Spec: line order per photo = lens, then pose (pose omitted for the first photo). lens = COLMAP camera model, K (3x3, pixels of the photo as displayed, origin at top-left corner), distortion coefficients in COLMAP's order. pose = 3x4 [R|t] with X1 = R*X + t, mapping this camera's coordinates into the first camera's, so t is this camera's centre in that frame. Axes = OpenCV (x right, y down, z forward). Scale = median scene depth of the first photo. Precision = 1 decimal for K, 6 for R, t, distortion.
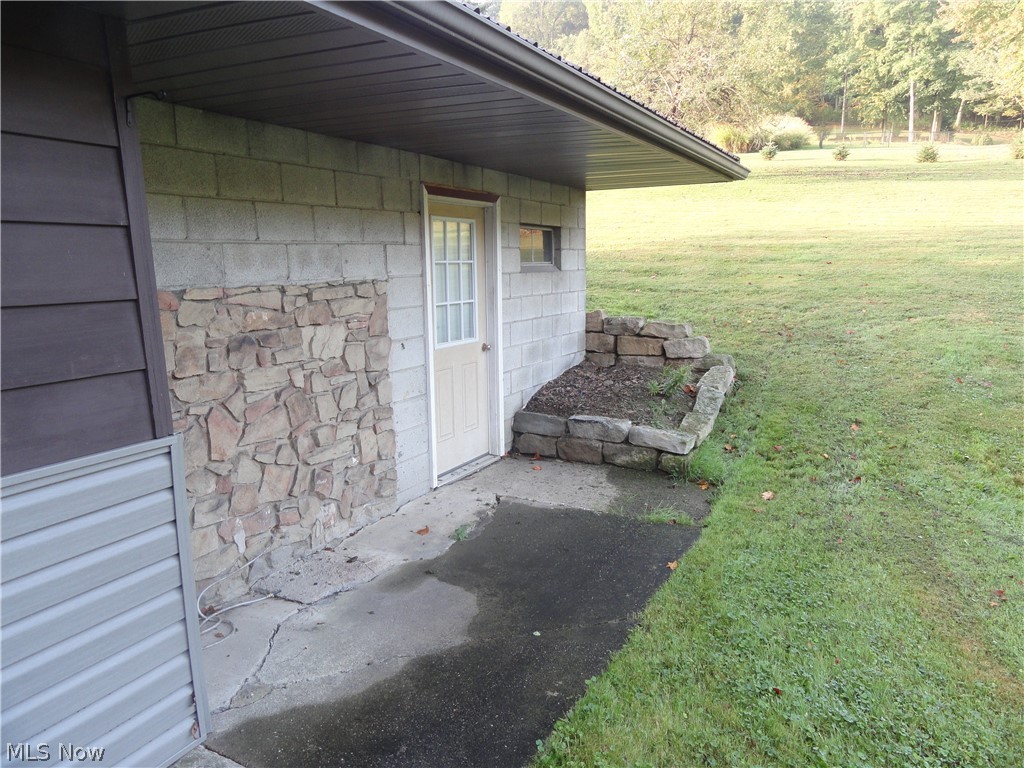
lens RADIAL K [[715.9, 0, 512.0], [0, 715.9, 384.0], [0, 0, 1]] dist [-0.000186, 0.004918]
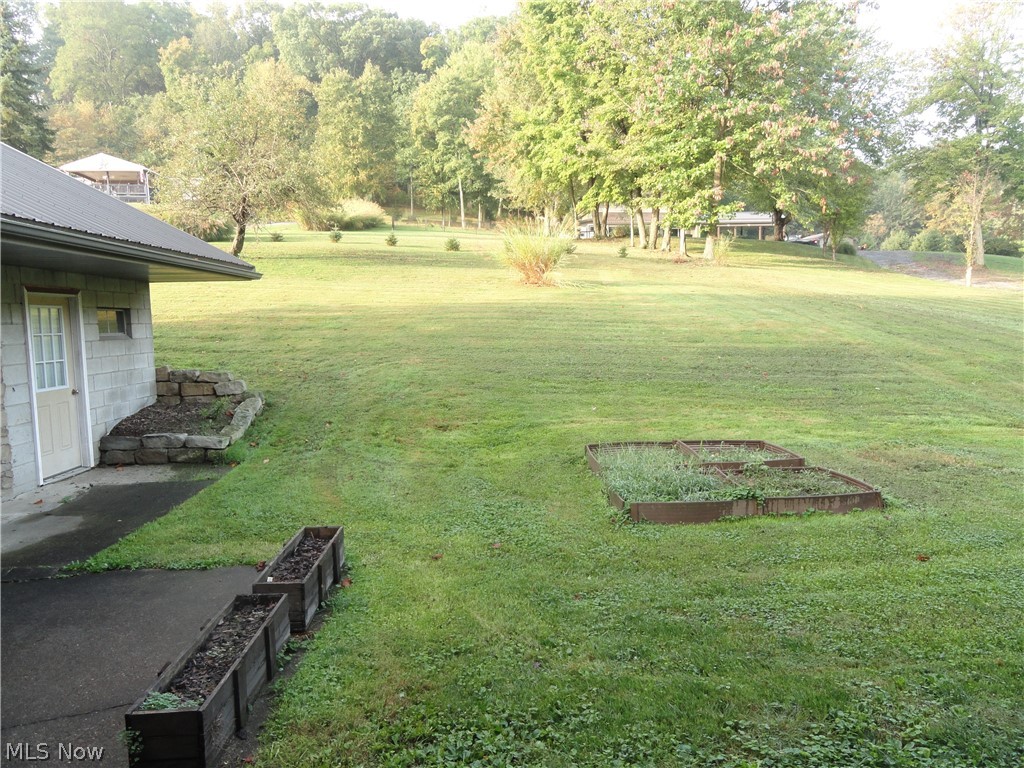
lens RADIAL K [[715.9, 0, 512.0], [0, 715.9, 384.0], [0, 0, 1]] dist [-0.000186, 0.004918]
pose [[0.861183, -0.051066, 0.505724, -0.005997], [0.095364, 0.993505, -0.062072, 0.090122], [-0.499269, 0.101683, 0.860459, -0.583025]]
